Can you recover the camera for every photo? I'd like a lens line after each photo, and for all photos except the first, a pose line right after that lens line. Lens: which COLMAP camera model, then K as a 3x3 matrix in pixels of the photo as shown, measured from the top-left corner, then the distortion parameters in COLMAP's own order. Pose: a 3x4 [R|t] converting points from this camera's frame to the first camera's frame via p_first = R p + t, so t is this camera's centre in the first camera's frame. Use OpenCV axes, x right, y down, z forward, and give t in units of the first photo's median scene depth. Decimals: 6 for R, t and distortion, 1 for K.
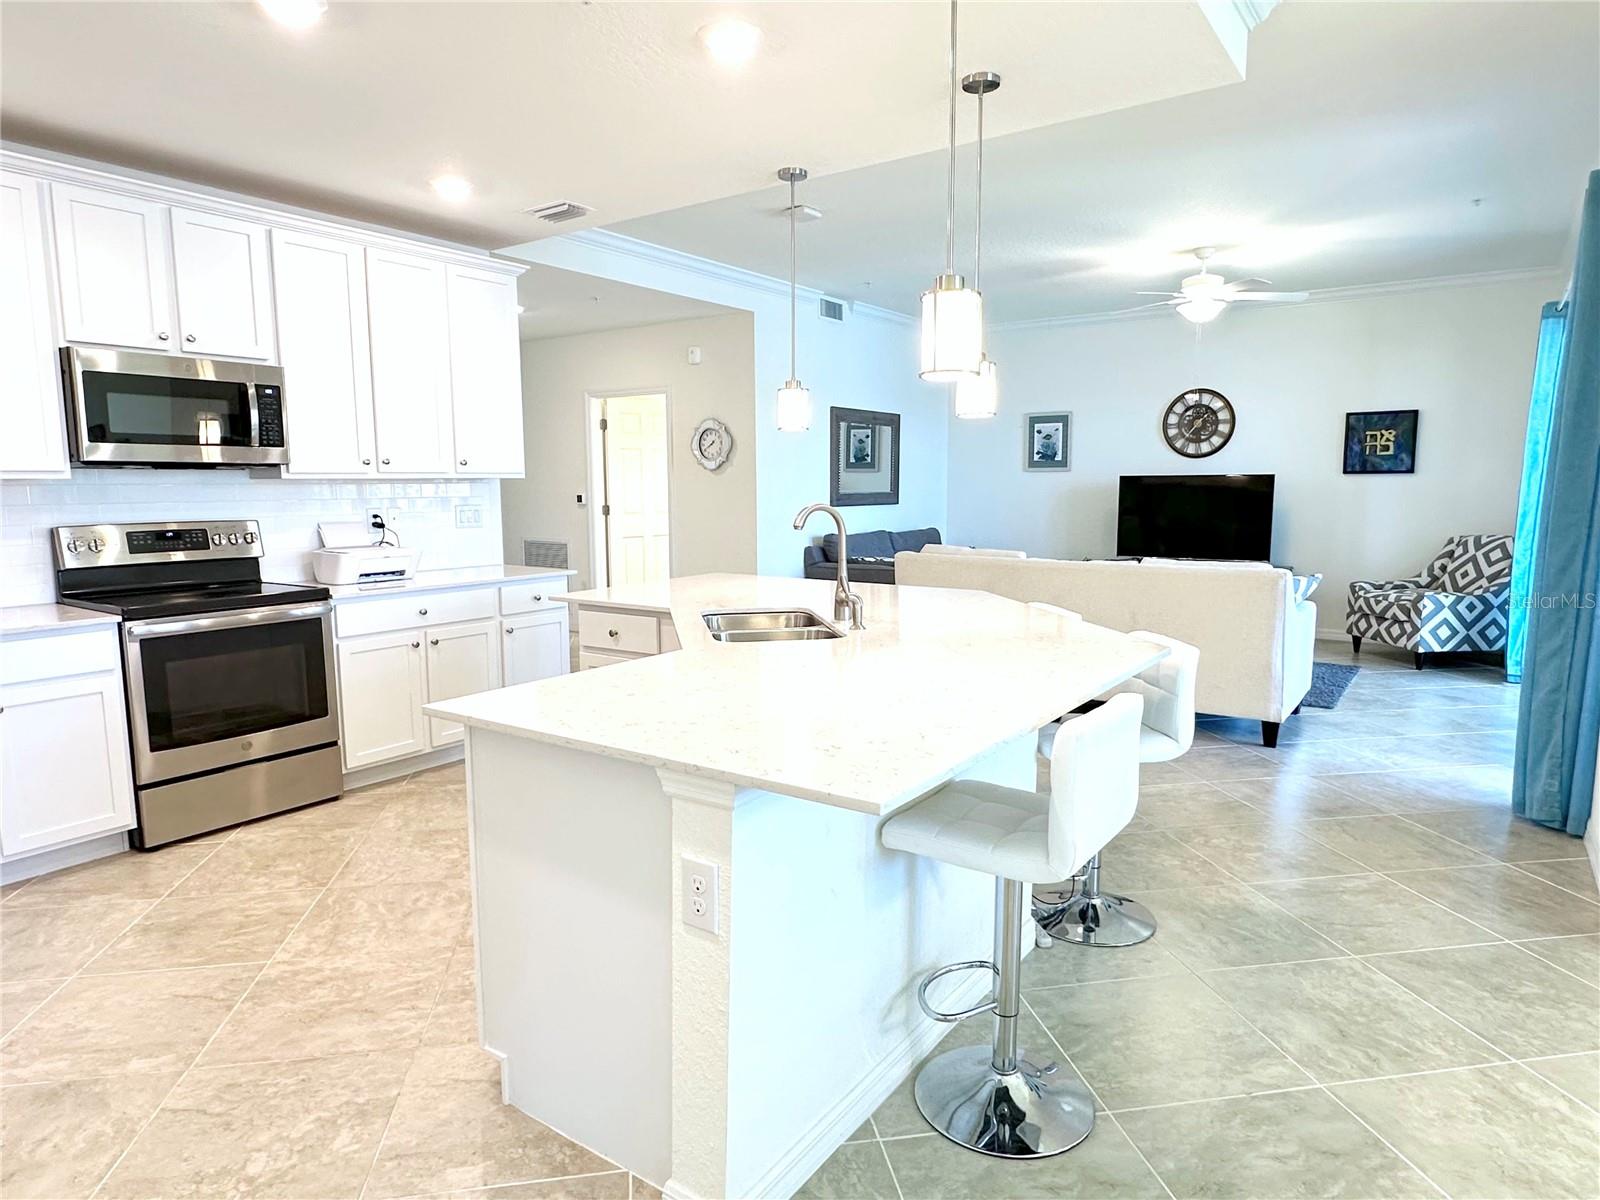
lens RADIAL K [[960.0, 0, 791.6], [0, 960.0, 606.6], [0, 0, 1]] dist [-0.004694, 0.000047]
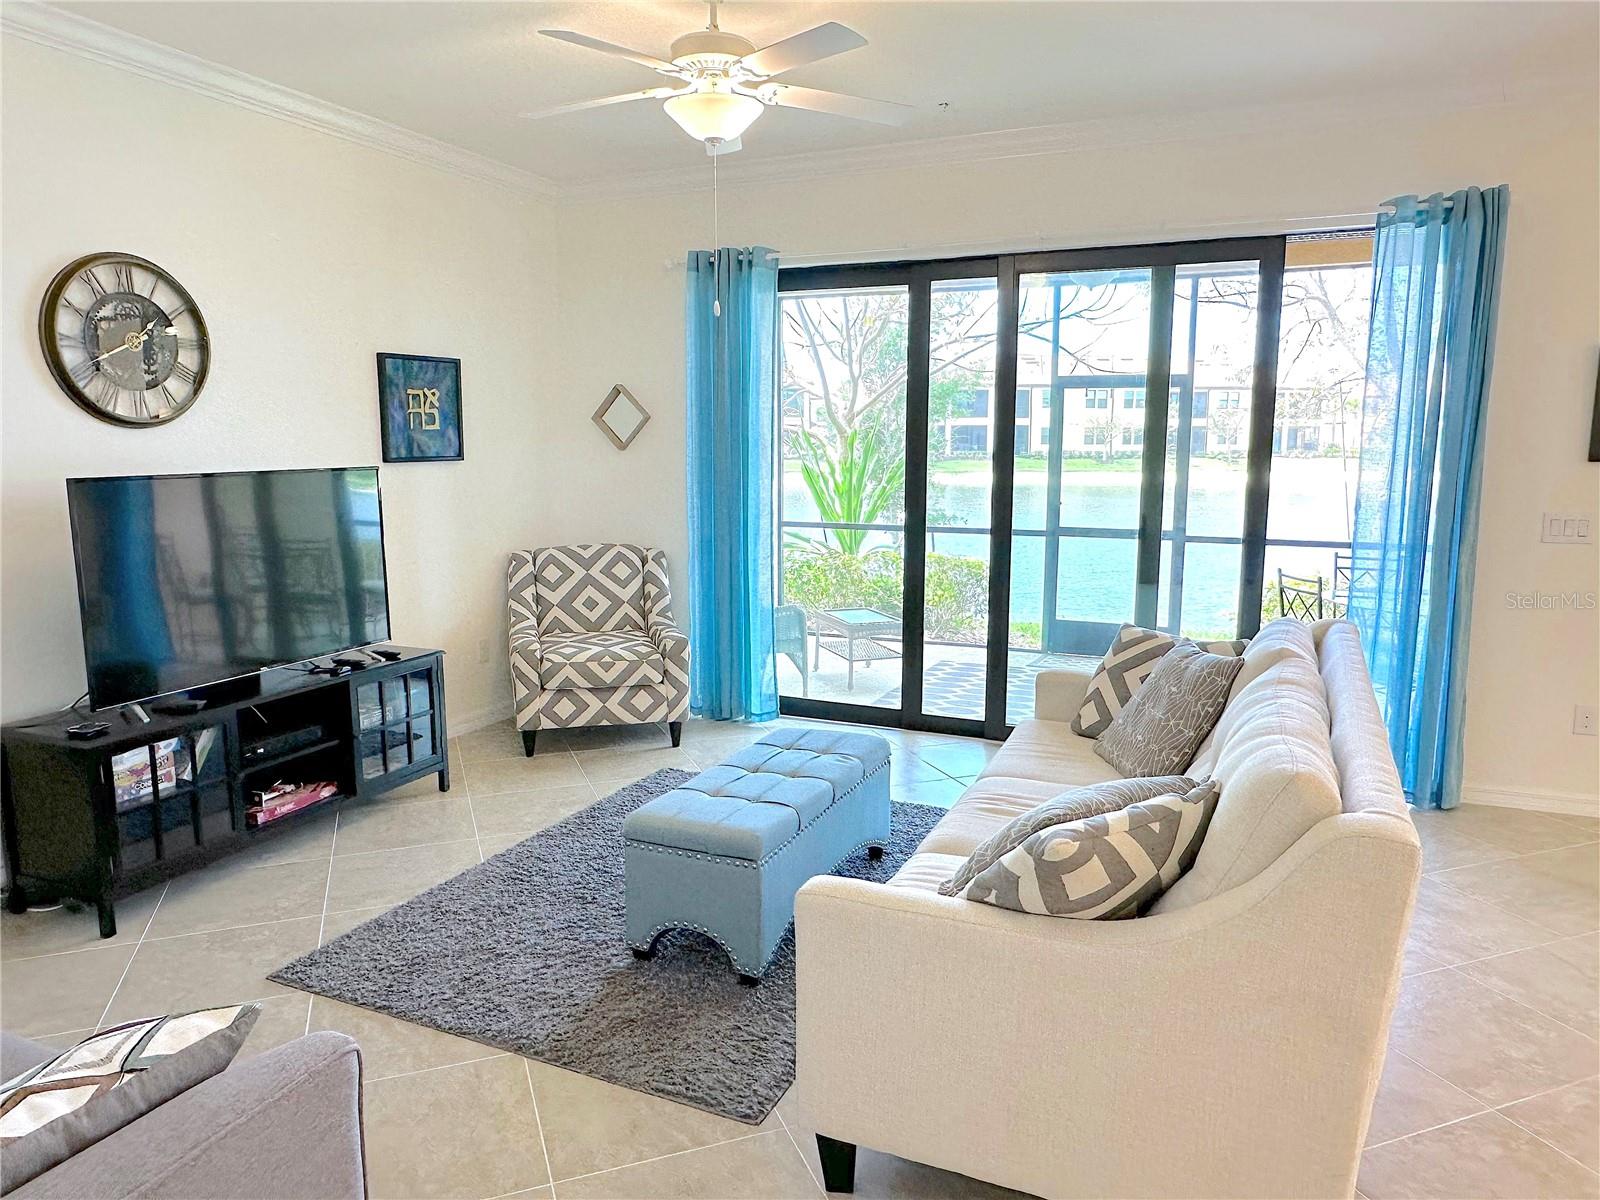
lens RADIAL K [[1064.9, 0, 794.0], [0, 1064.9, 599.2], [0, 0, 1]] dist [-0.017971, 0.009861]
pose [[-0.188852, -0.144165, 0.971366, -0.082407], [0.124496, 0.977669, 0.169305, -0.137462], [-0.974082, 0.152905, -0.166687, 0.894663]]
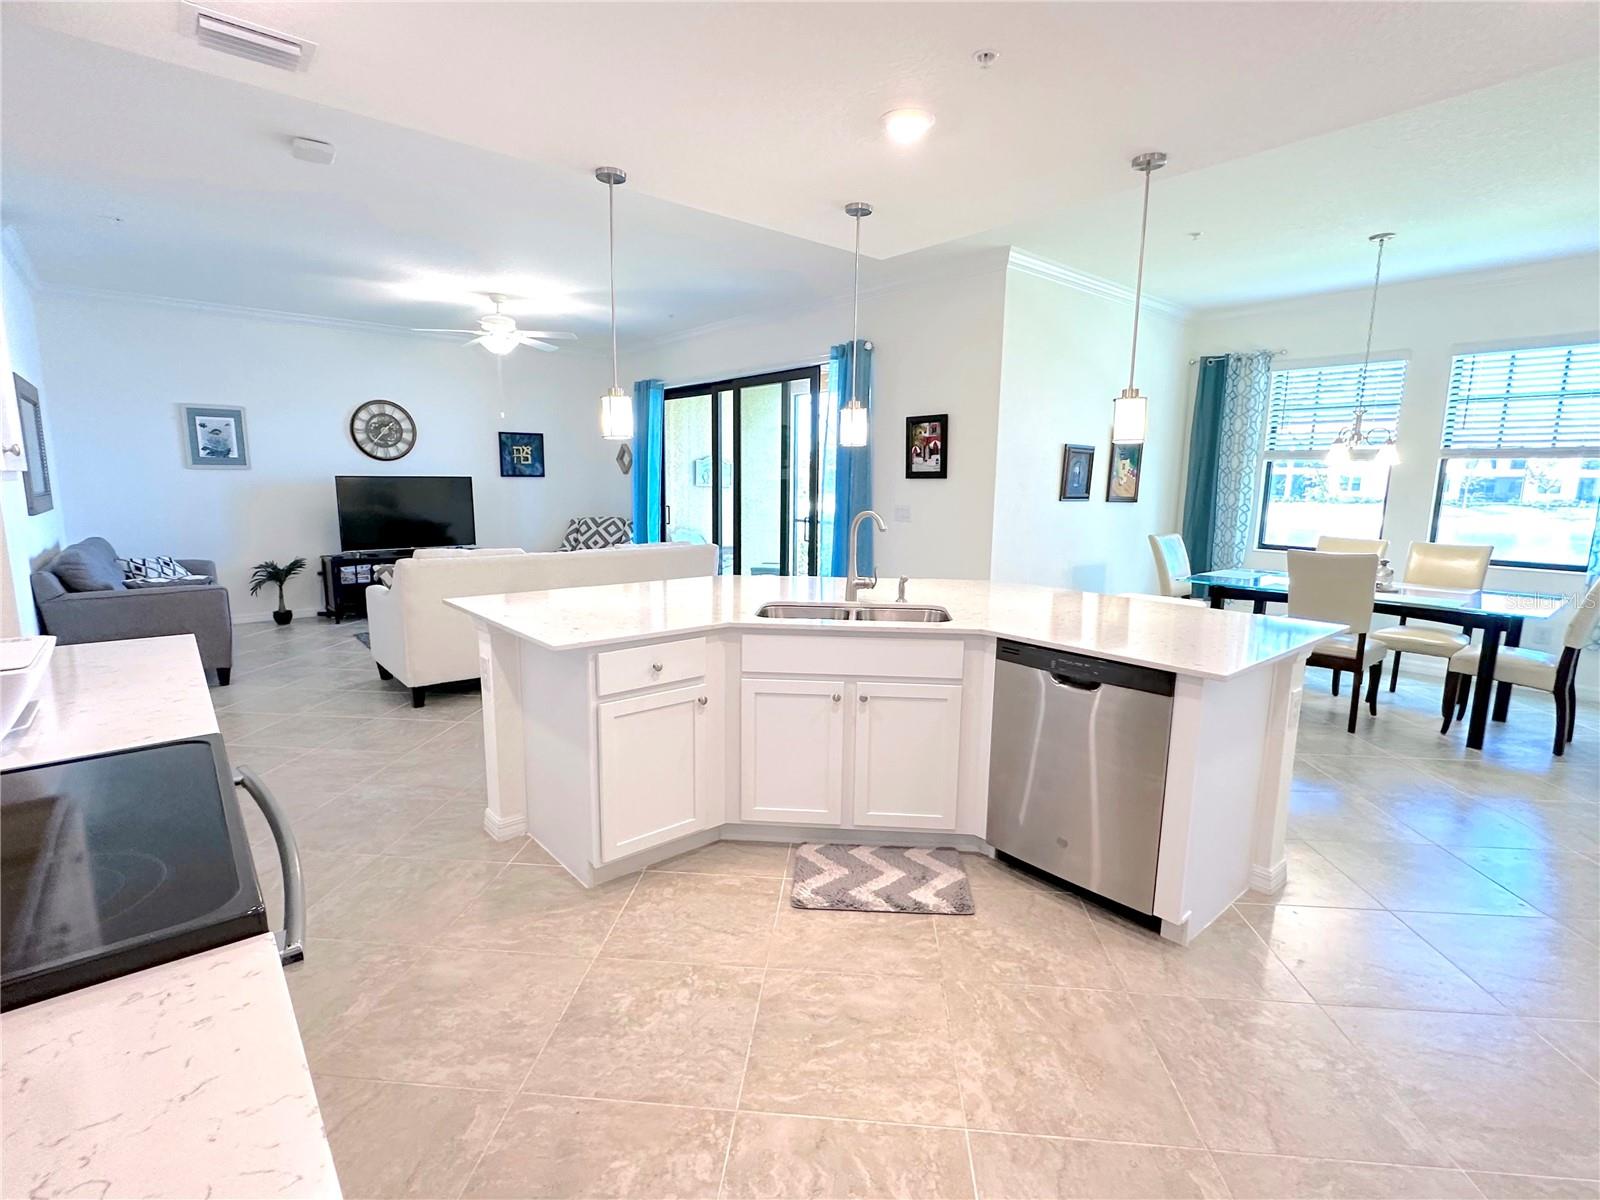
lens RADIAL K [[761.0, 0, 798.6], [0, 761.0, 602.9], [0, 0, 1]] dist [-0.009051, 0.002167]
pose [[0.244911, -0.148027, 0.958179, -0.387303], [0.111932, 0.985985, 0.123713, -0.048458], [-0.963063, 0.076952, 0.258048, 0.331624]]
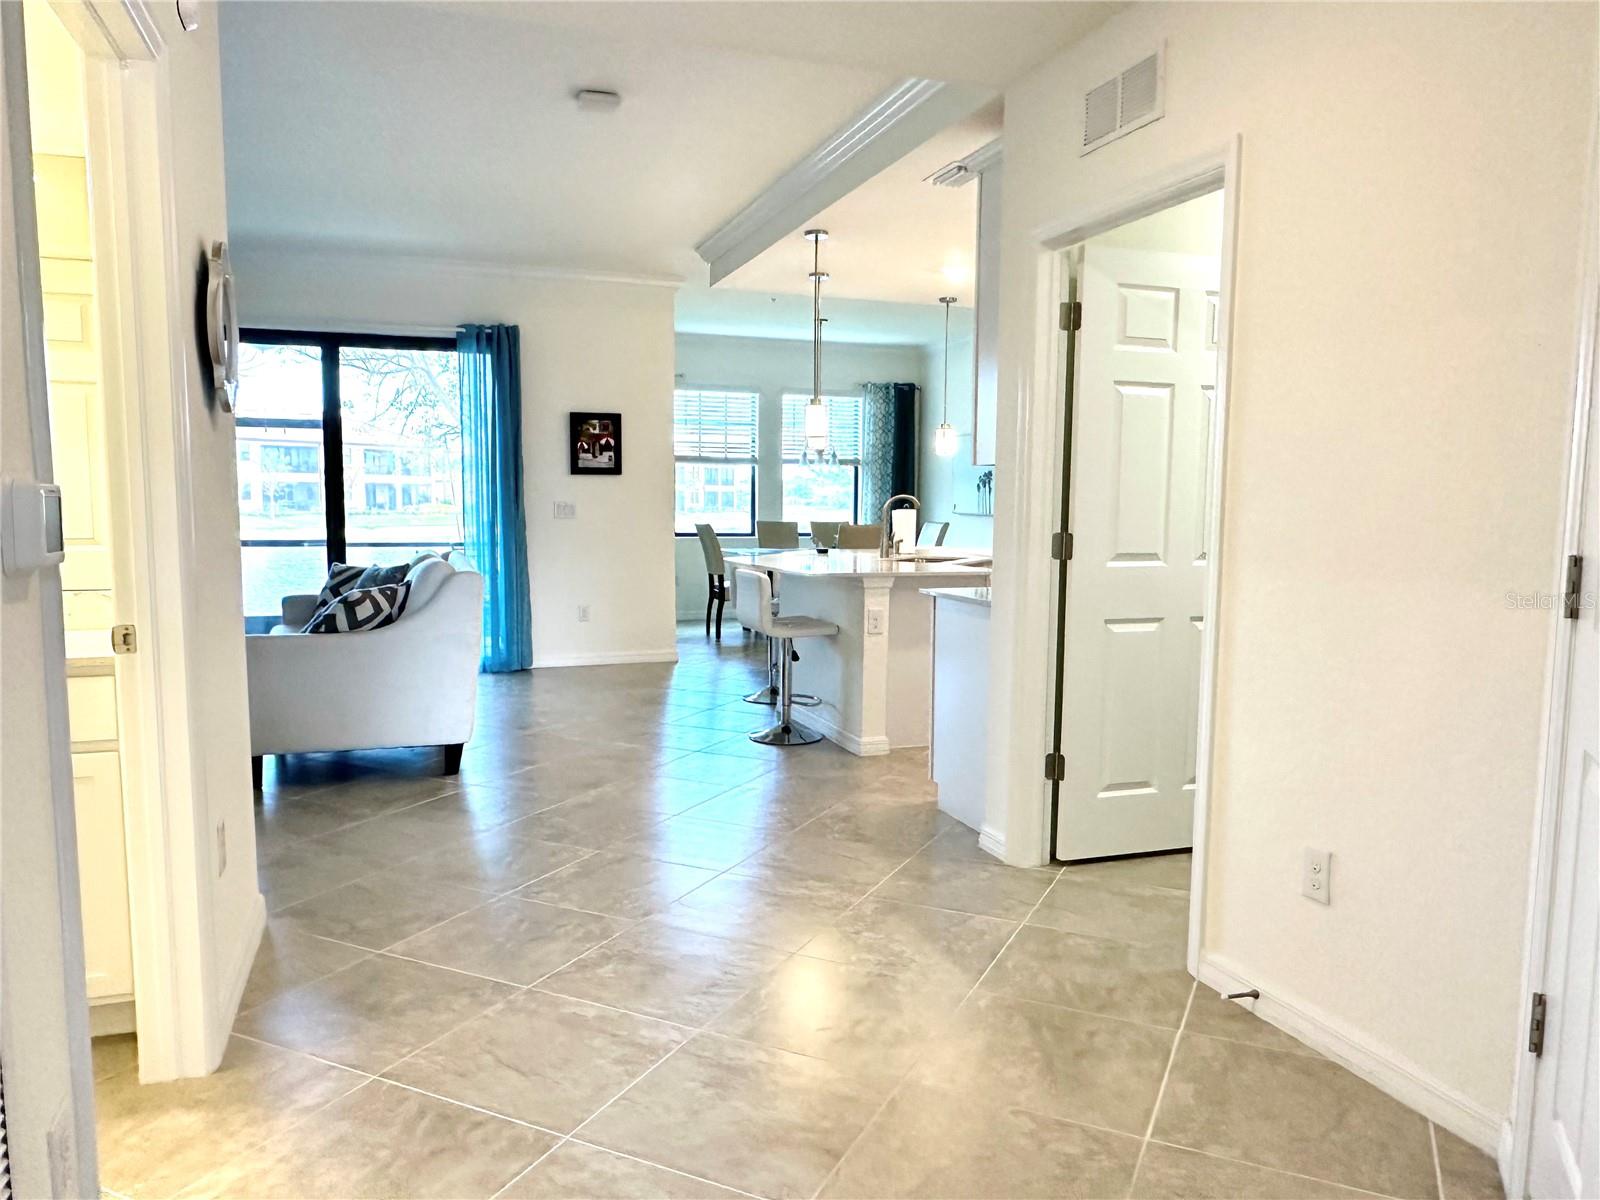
lens RADIAL K [[1121.3, 0, 802.2], [0, 1121.3, 621.7], [0, 0, 1]] dist [0.009288, -0.003778]
pose [[-0.820538, -0.062517, 0.568163, -0.430037], [0.070347, 0.975399, 0.208921, -0.134981], [-0.567247, 0.211396, -0.795954, 1.162725]]
